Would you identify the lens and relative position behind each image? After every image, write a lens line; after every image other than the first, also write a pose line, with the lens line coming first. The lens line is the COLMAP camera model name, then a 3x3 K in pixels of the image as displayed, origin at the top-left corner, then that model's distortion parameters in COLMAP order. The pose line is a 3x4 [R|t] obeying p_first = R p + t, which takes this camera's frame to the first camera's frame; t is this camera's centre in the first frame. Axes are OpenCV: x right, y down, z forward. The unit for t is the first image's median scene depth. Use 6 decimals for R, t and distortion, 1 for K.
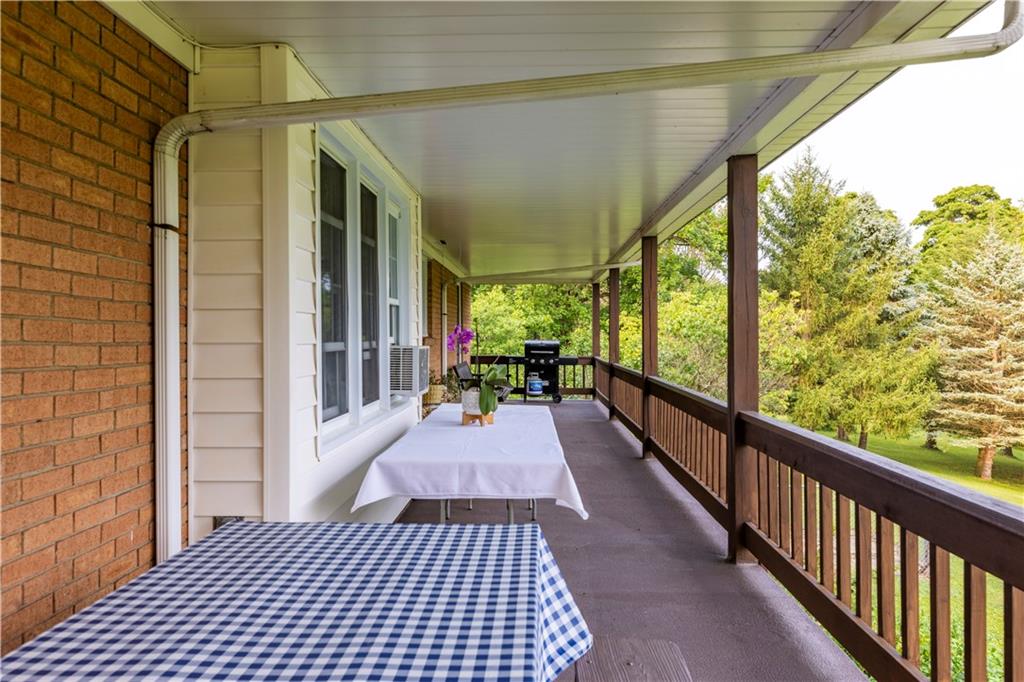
lens RADIAL K [[778.9, 0, 511.4], [0, 778.9, 339.9], [0, 0, 1]] dist [0.014117, 0.002709]
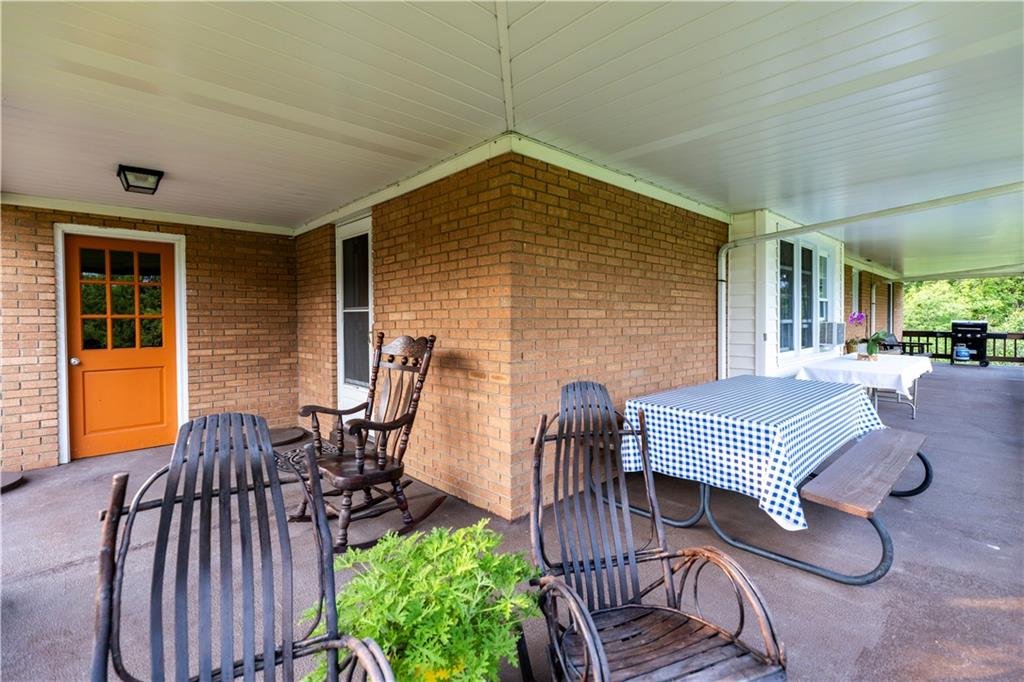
lens RADIAL K [[464.7, 0, 526.1], [0, 464.7, 327.6], [0, 0, 1]] dist [0.000207, -0.000128]
pose [[0.724874, 0.010549, -0.688801, 0.127216], [-0.000327, 0.999888, 0.014969, 0.005048], [0.688881, -0.010625, 0.724796, -0.420914]]
